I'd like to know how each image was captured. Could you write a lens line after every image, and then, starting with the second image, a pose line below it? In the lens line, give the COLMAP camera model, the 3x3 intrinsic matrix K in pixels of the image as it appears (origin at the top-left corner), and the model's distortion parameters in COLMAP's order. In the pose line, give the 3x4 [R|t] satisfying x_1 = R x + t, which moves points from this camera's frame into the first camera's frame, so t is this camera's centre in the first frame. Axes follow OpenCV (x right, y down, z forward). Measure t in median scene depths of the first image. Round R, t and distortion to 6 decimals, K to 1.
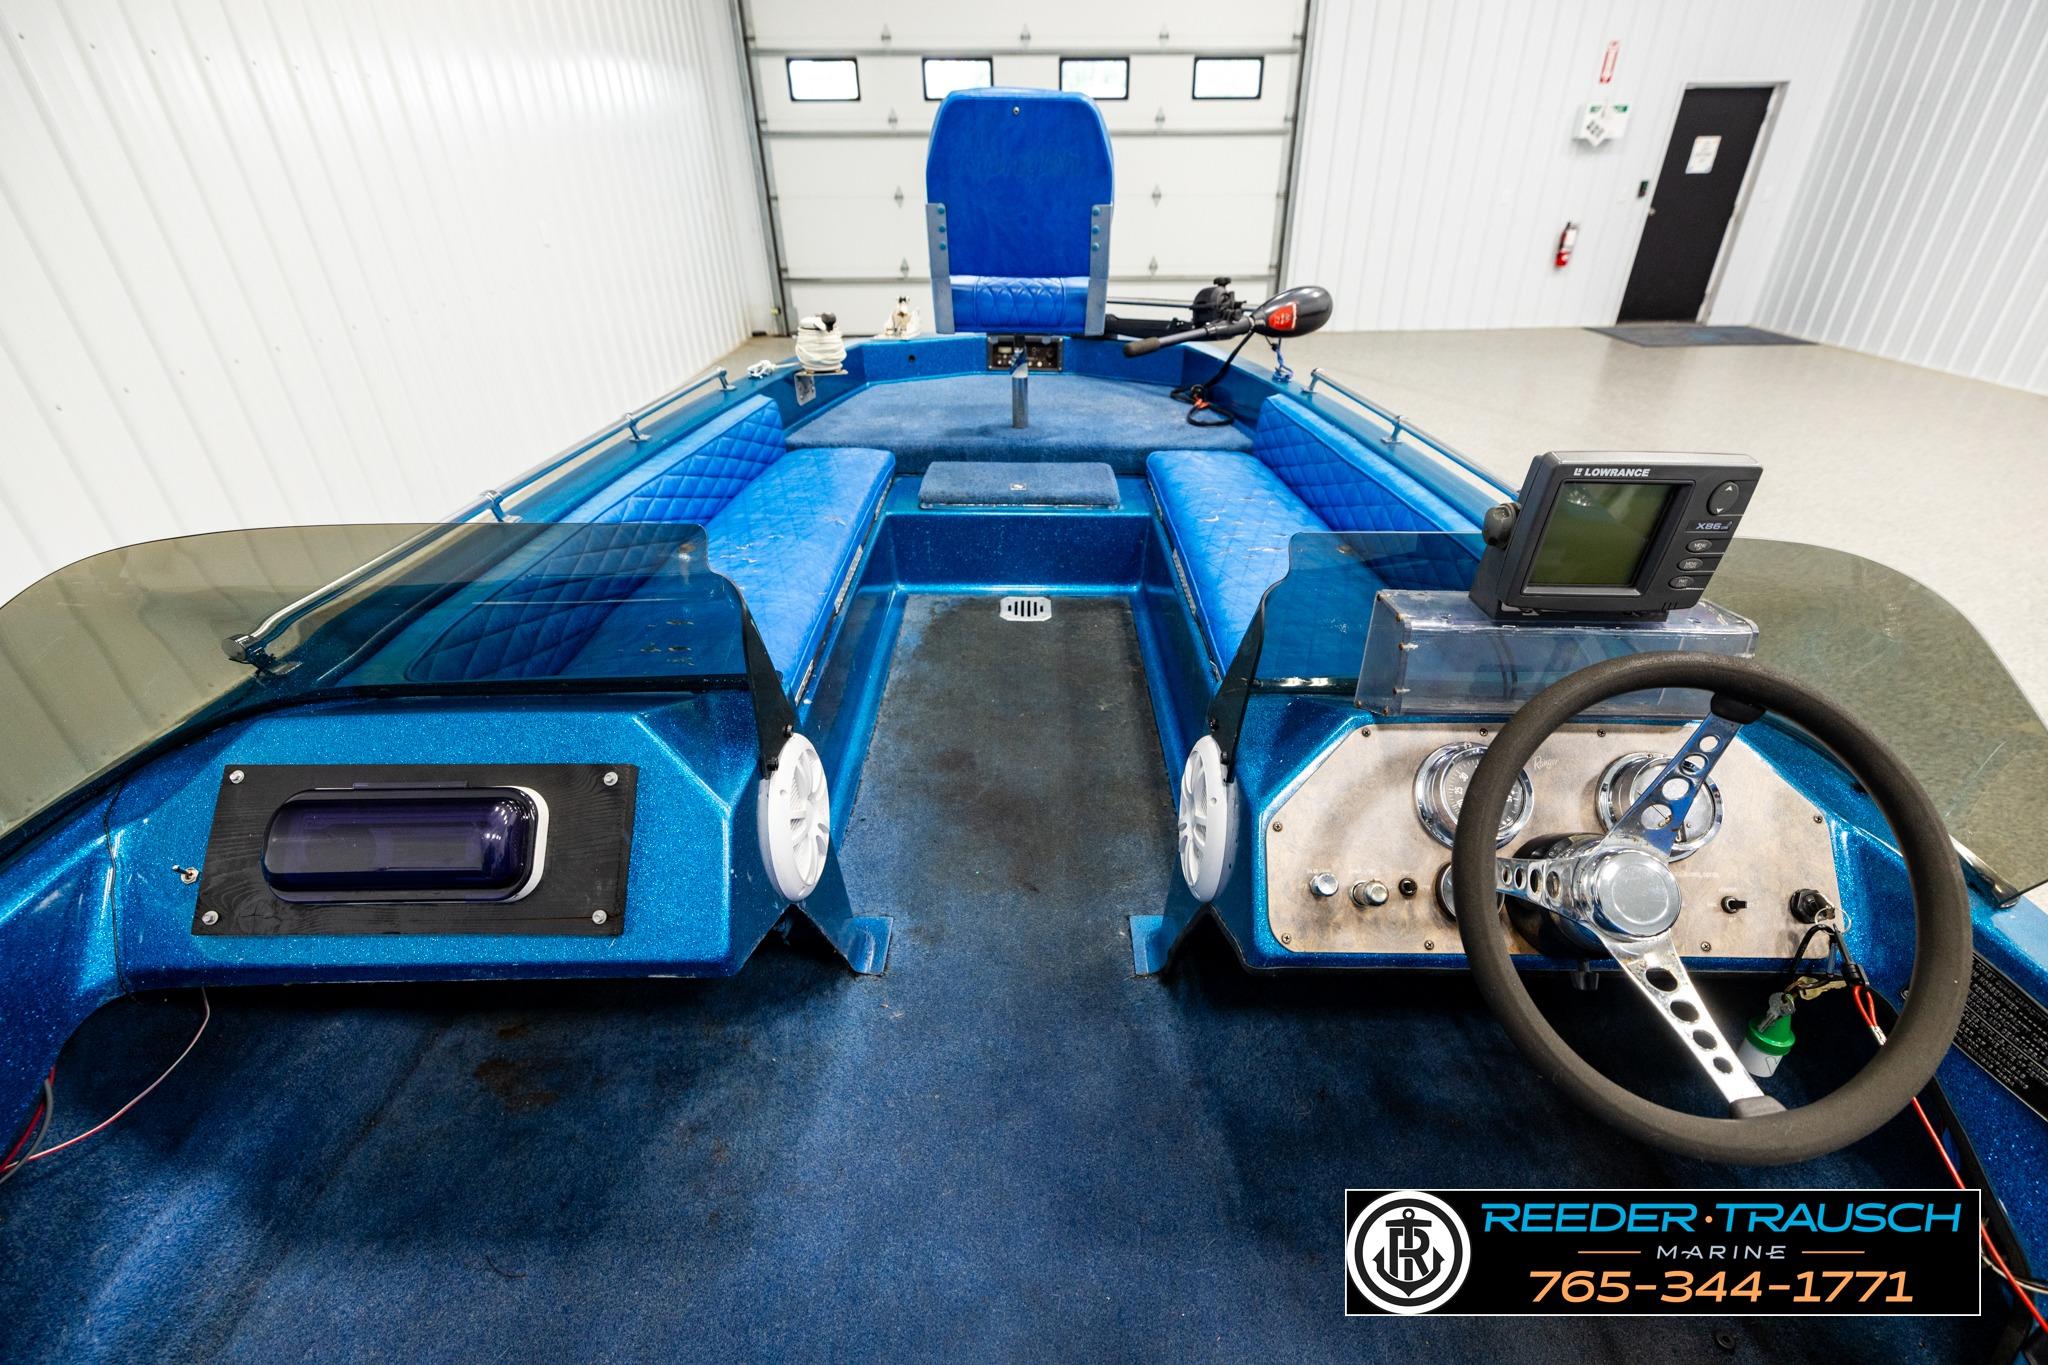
lens RADIAL K [[911.0, 0, 1055.3], [0, 911.0, 707.5], [0, 0, 1]] dist [0.003254, -0.000468]
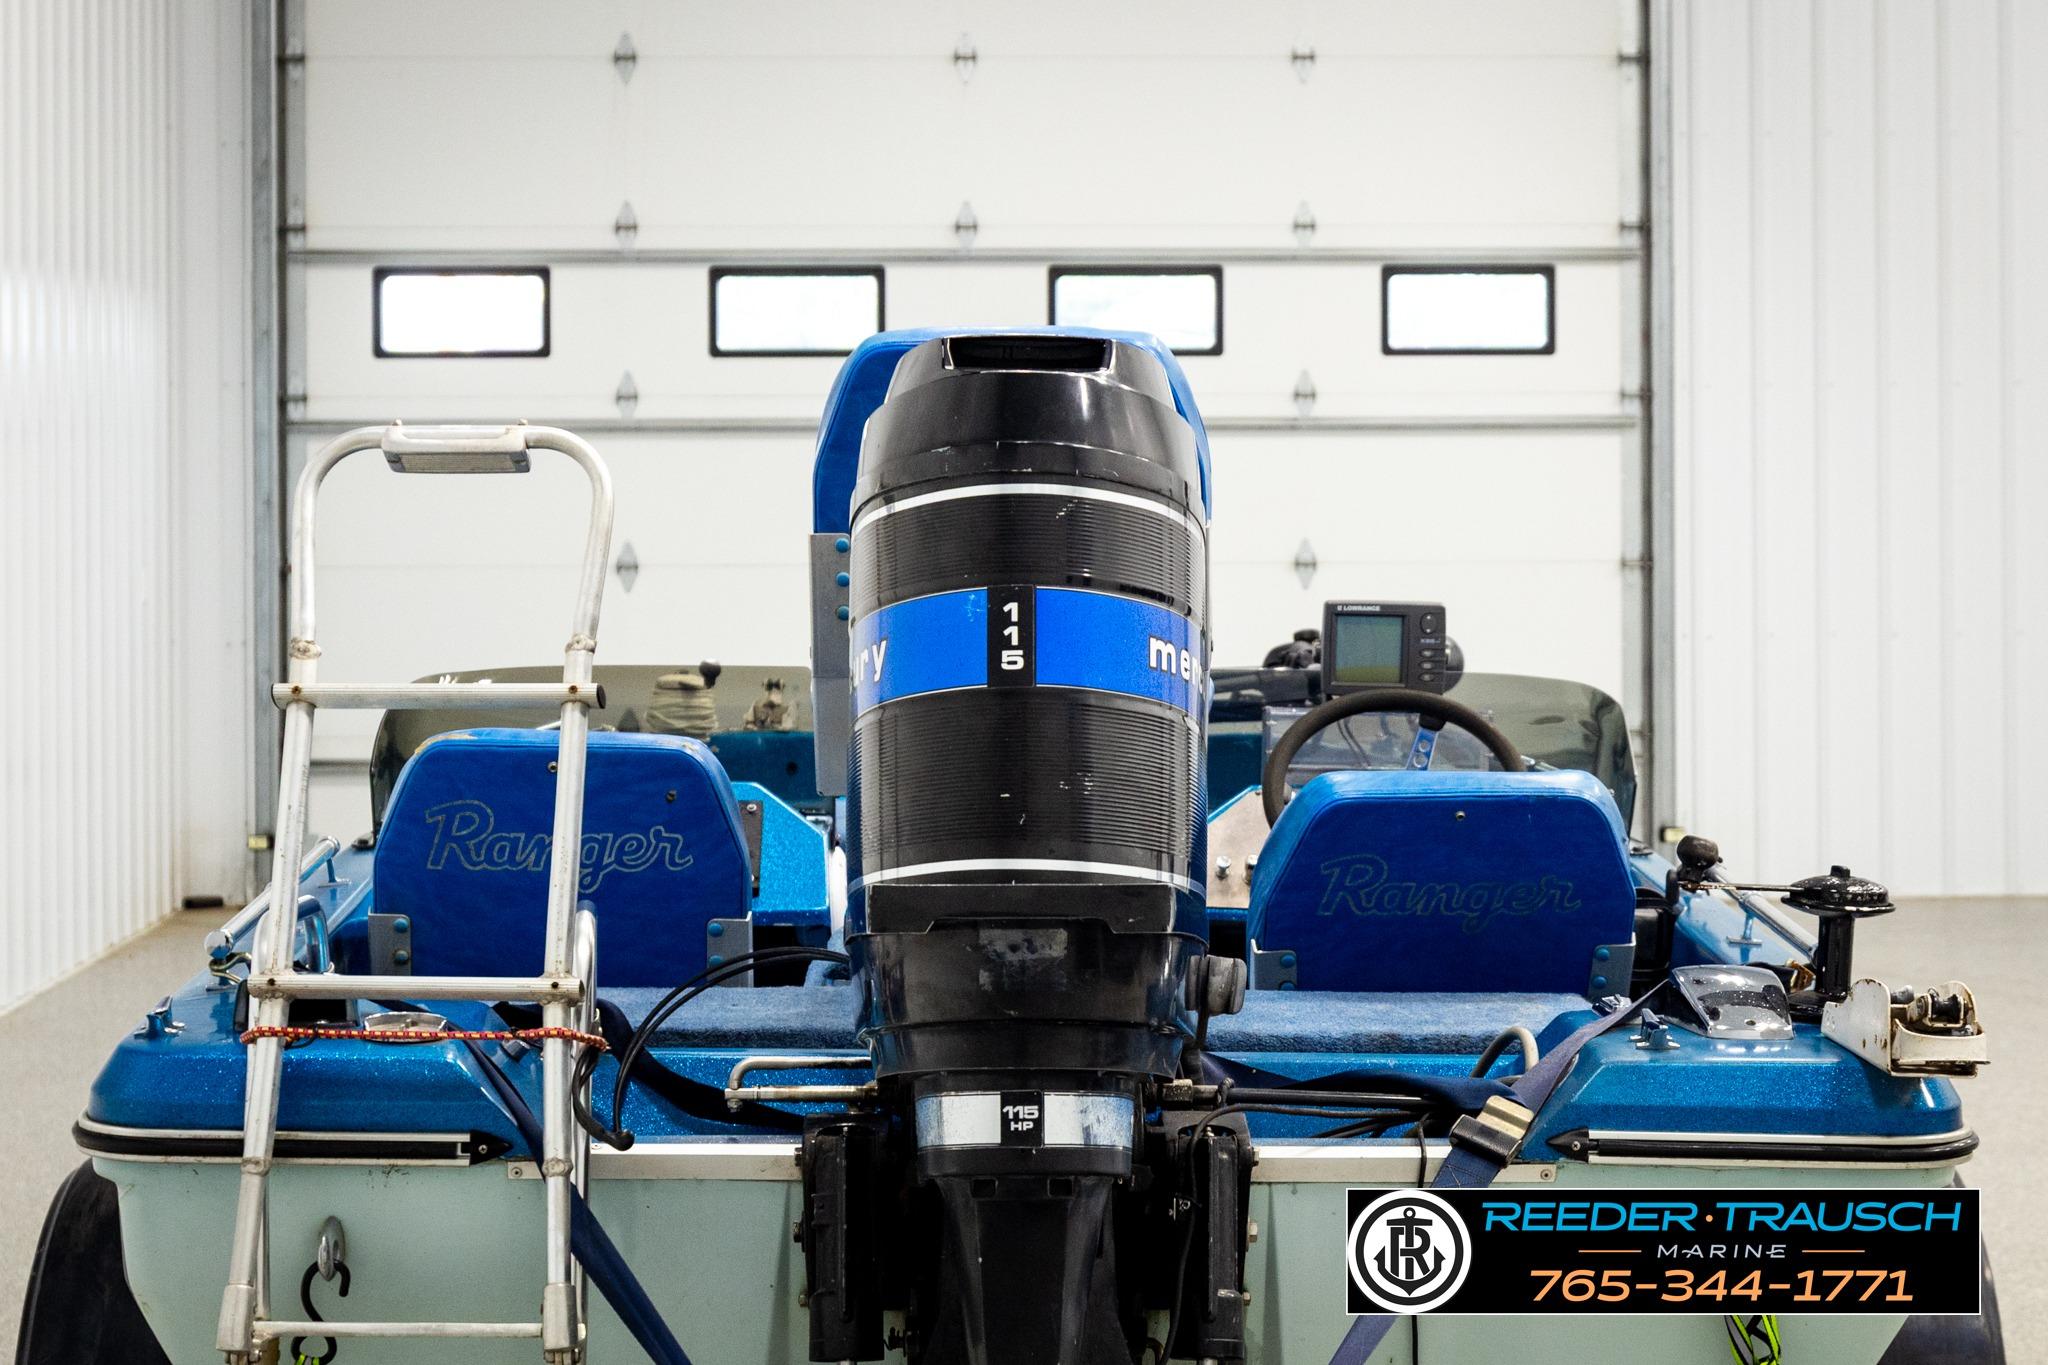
lens RADIAL K [[3299.4, 0, 1026.2], [0, 3299.4, 497.8], [0, 0, 1]] dist [0.007595, 0.005536]
pose [[0.999994, 0.001380, -0.003151, -0.002928], [-0.002800, 0.858642, -0.512567, 0.429028], [0.001998, 0.512573, 0.858641, -0.696406]]
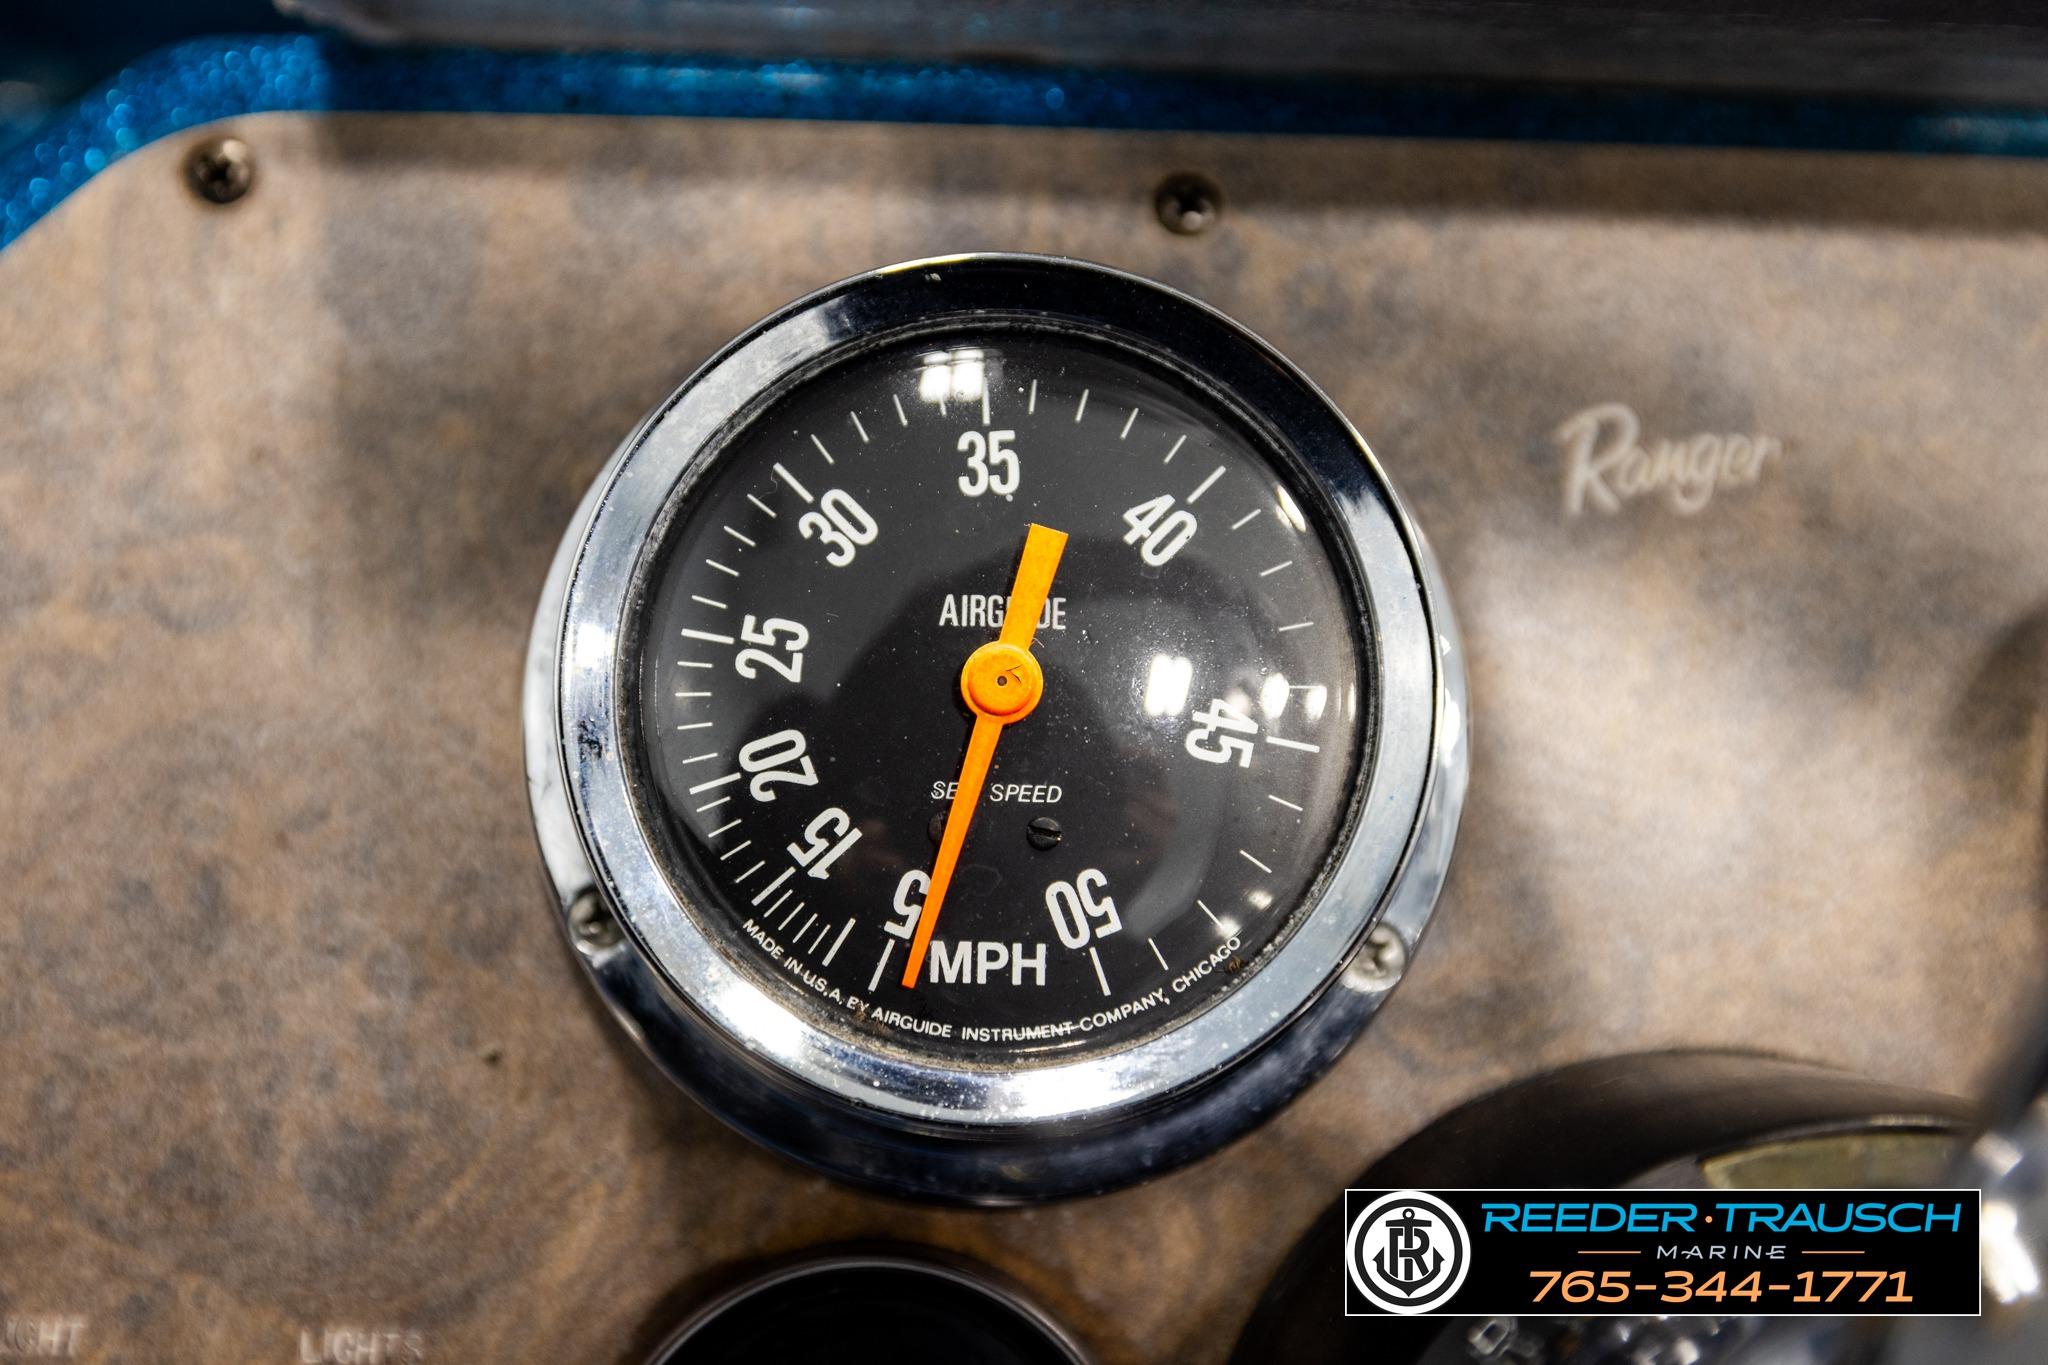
lens RADIAL K [[1912.7, 0, 988.5], [0, 1912.7, 661.0], [0, 0, 1]] dist [0.029977, 0.004084]
pose [[0.999270, 0.032495, -0.020077, 0.164713], [-0.031369, 0.998046, 0.054032, 0.027691], [0.021793, -0.053362, 0.998337, 0.268798]]
